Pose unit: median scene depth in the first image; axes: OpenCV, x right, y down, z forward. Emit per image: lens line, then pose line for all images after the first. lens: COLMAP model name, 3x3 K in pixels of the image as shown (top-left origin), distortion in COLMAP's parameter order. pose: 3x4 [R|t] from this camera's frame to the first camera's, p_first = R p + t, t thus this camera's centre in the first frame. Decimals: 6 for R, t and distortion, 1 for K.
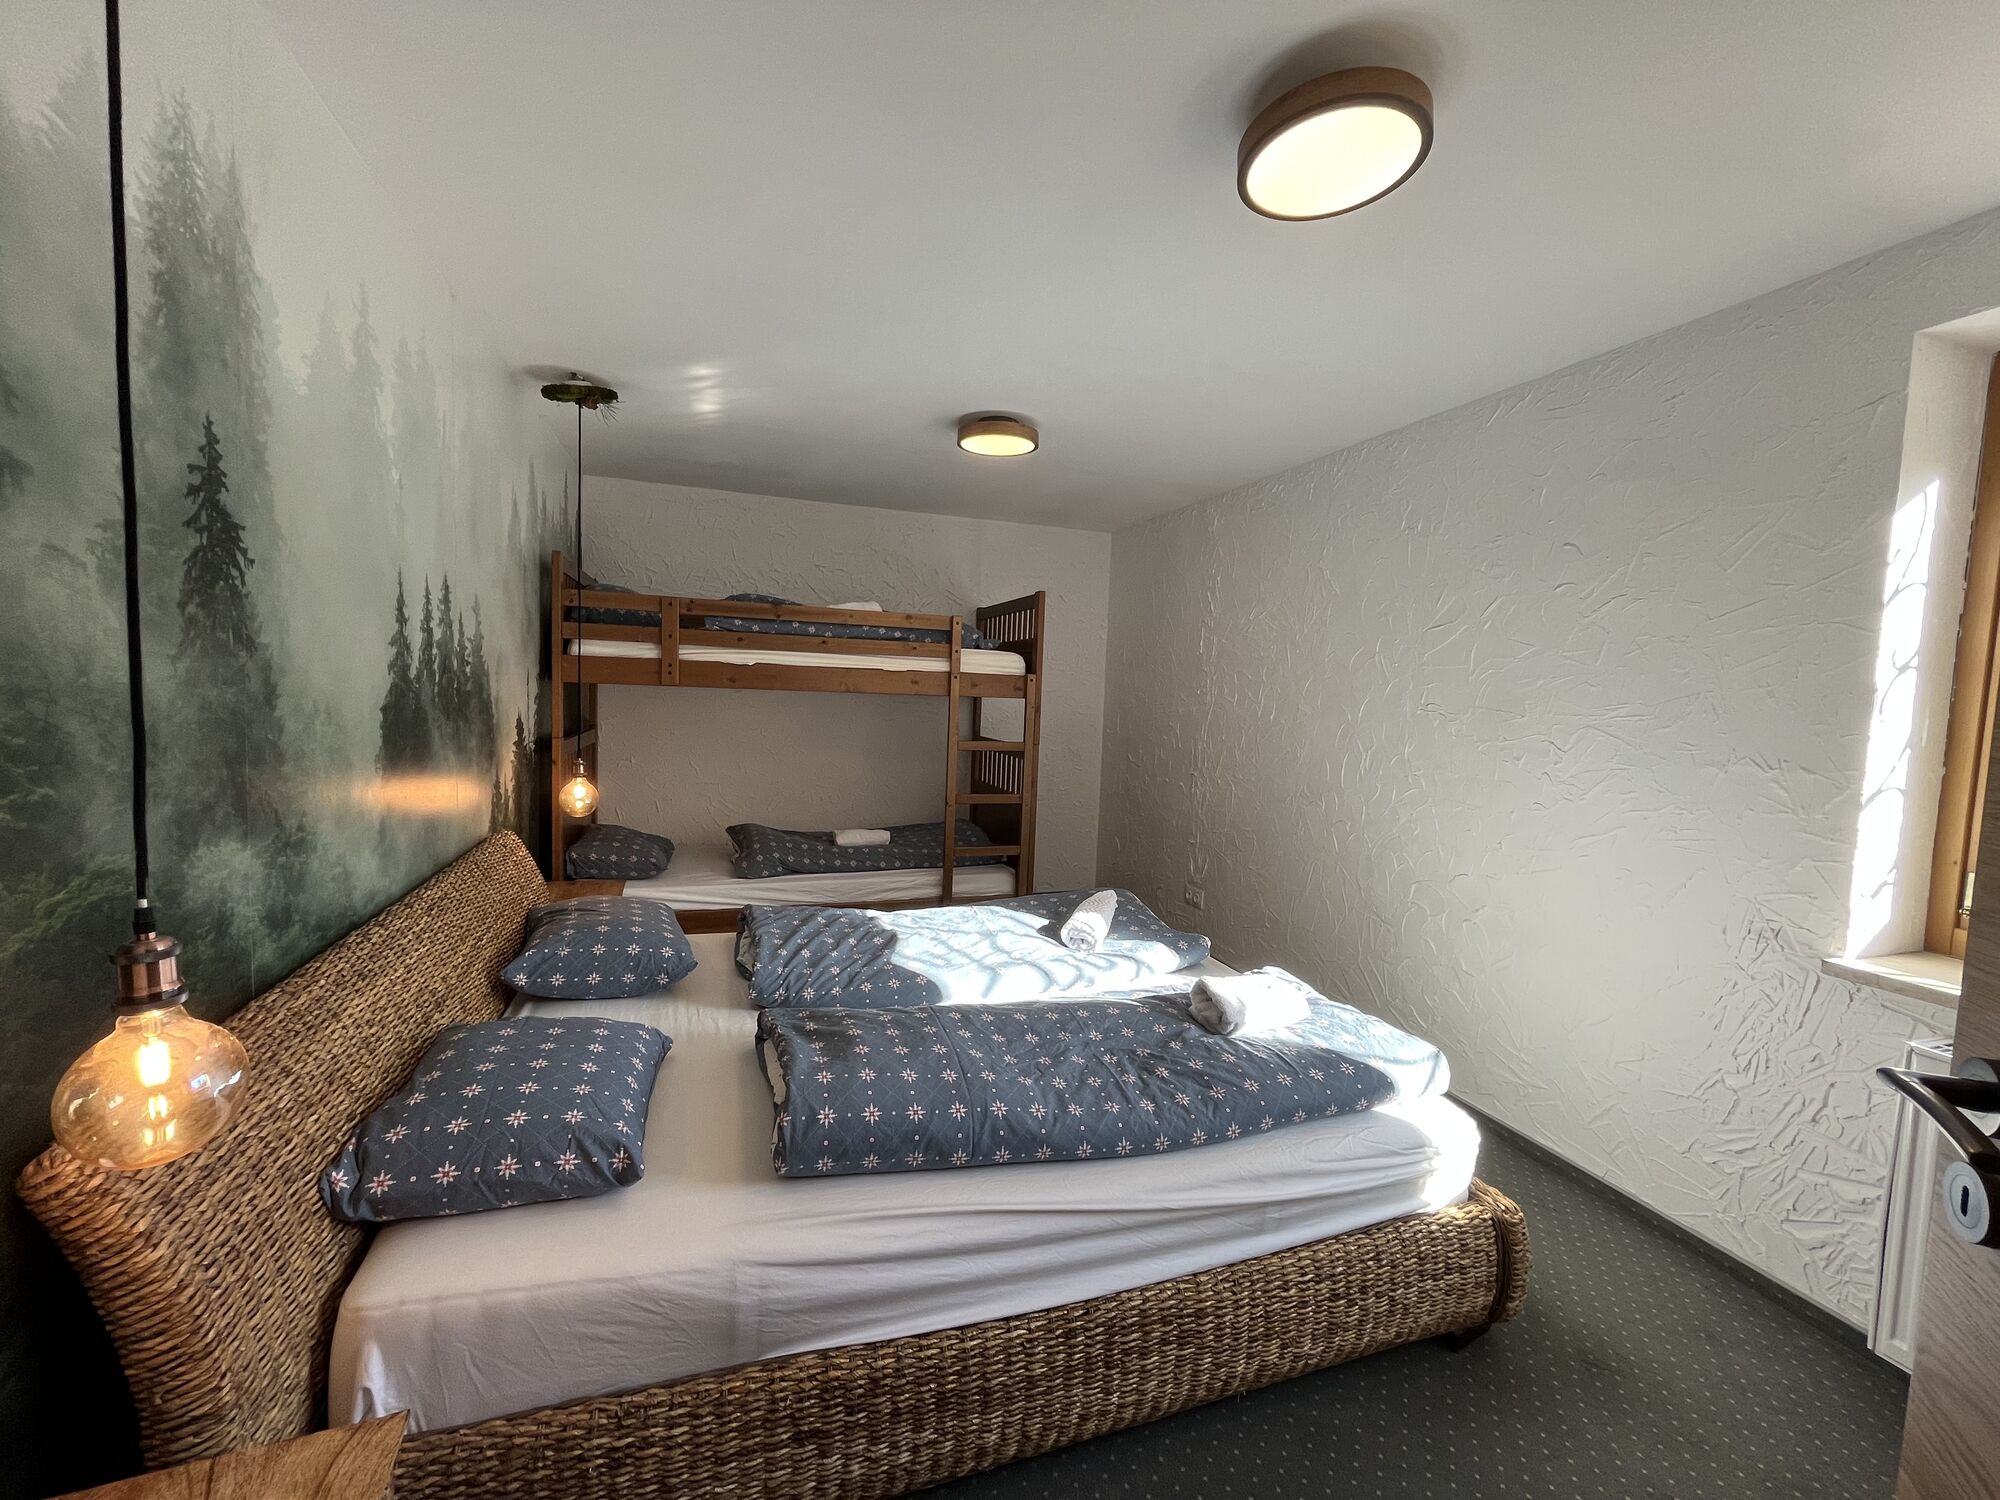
lens RADIAL K [[787.5, 0, 1000.0], [0, 787.5, 750.0], [0, 0, 1]] dist [-0.008109, -0.000046]
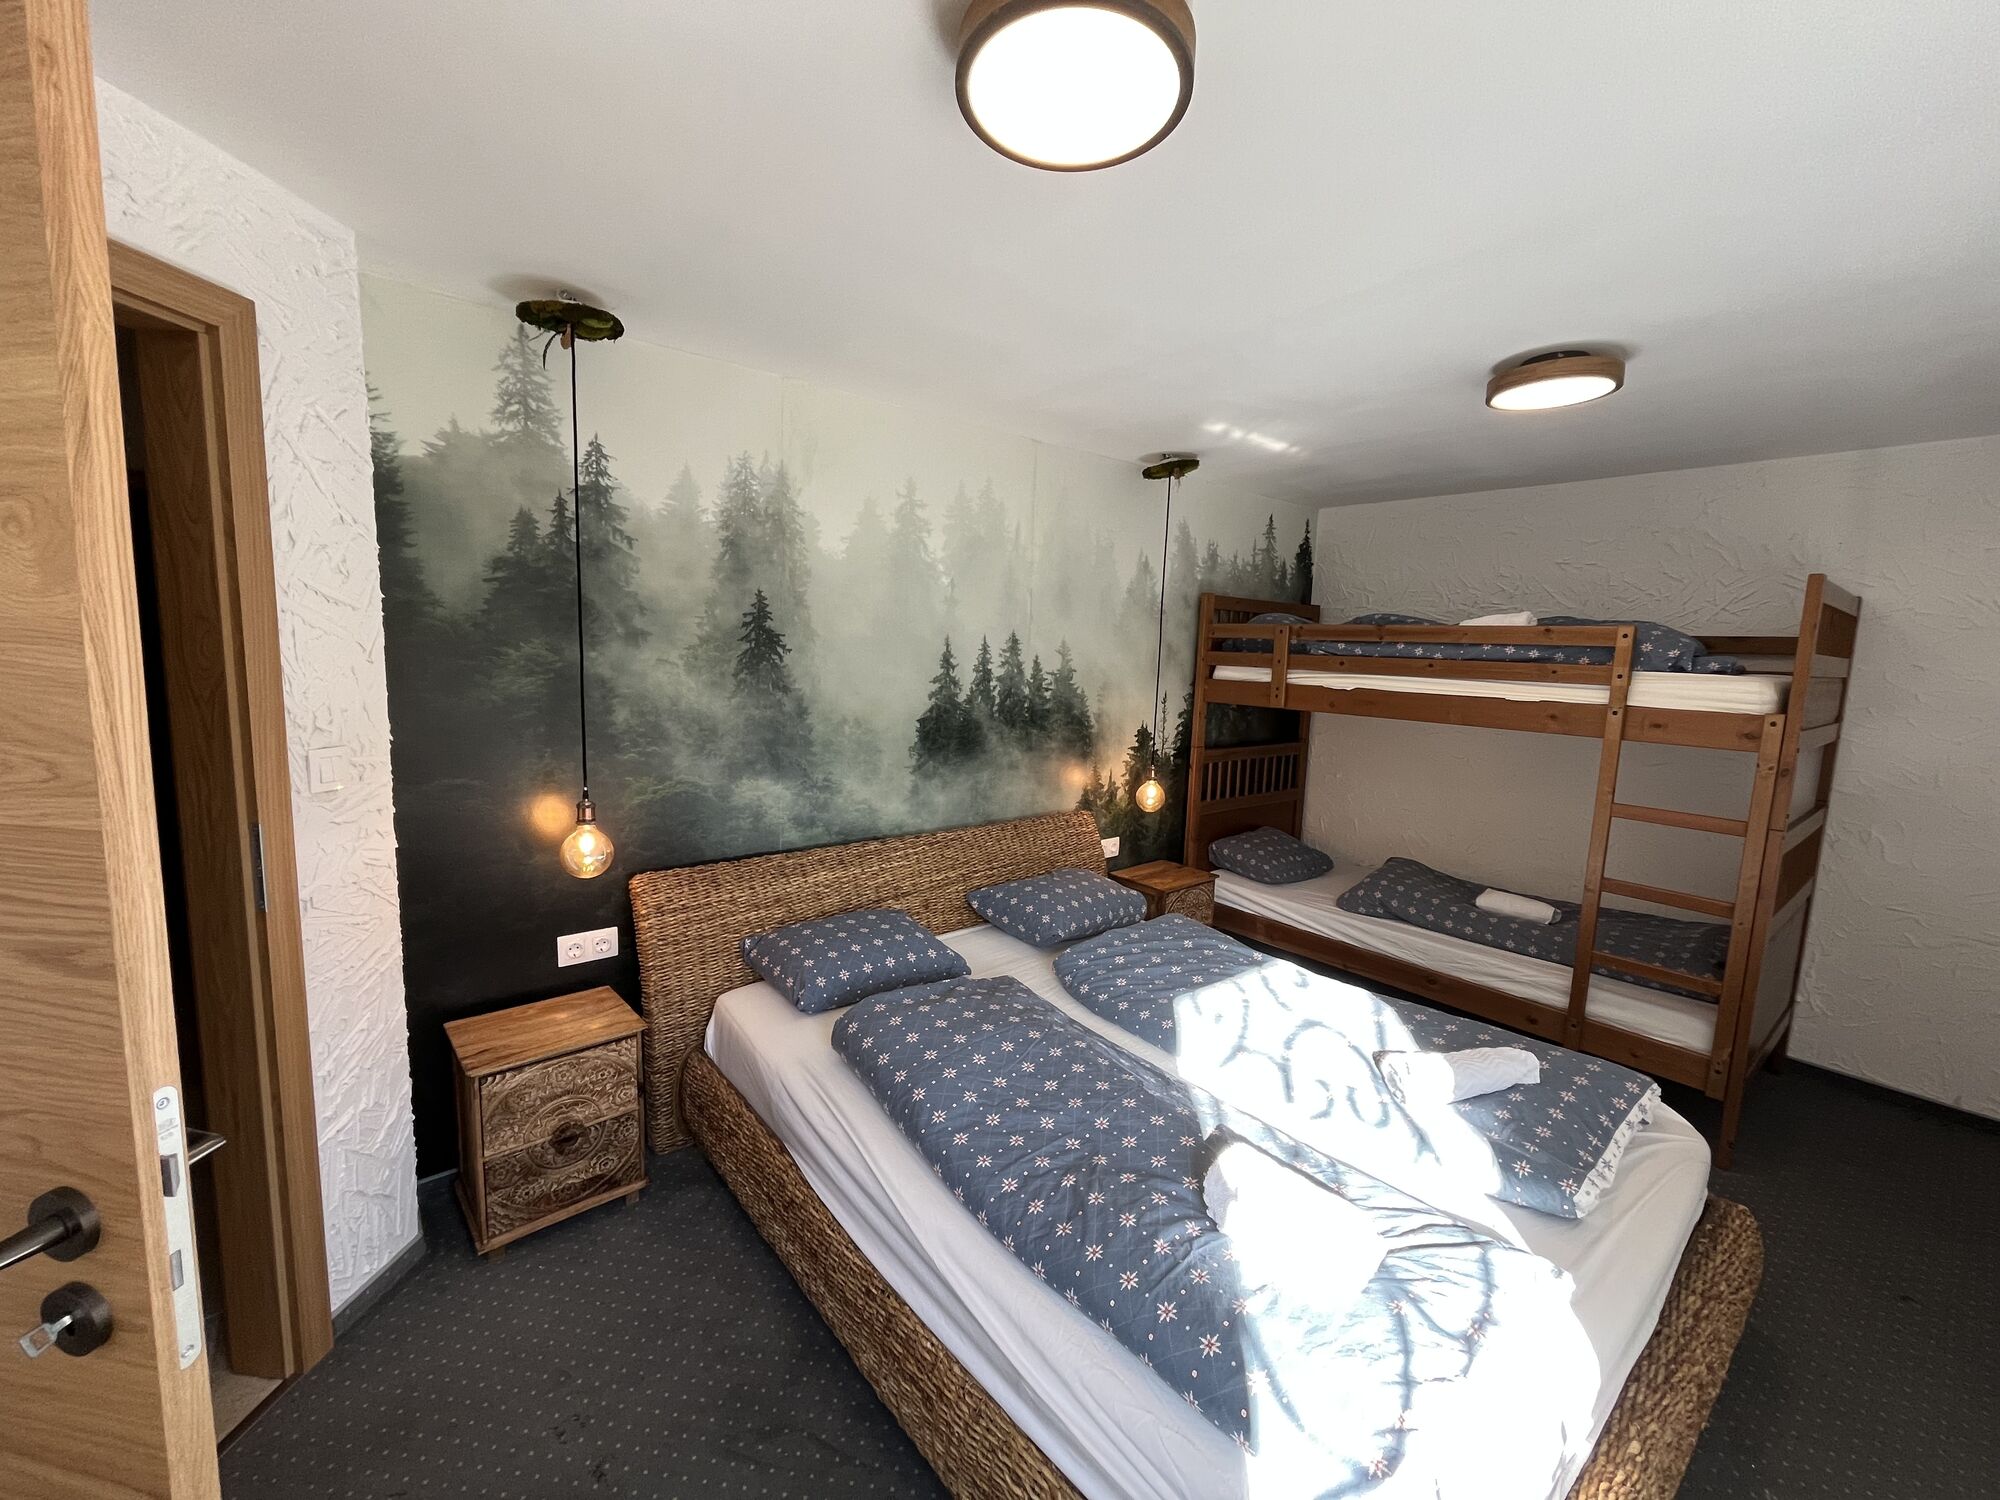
lens RADIAL K [[787.5, 0, 1000.0], [0, 787.5, 750.0], [0, 0, 1]] dist [-0.008109, -0.000046]
pose [[0.376893, 0.093798, -0.921496, 0.868280], [-0.096905, 0.993393, 0.061482, -0.110677], [0.921174, 0.066126, 0.383492, 0.506730]]
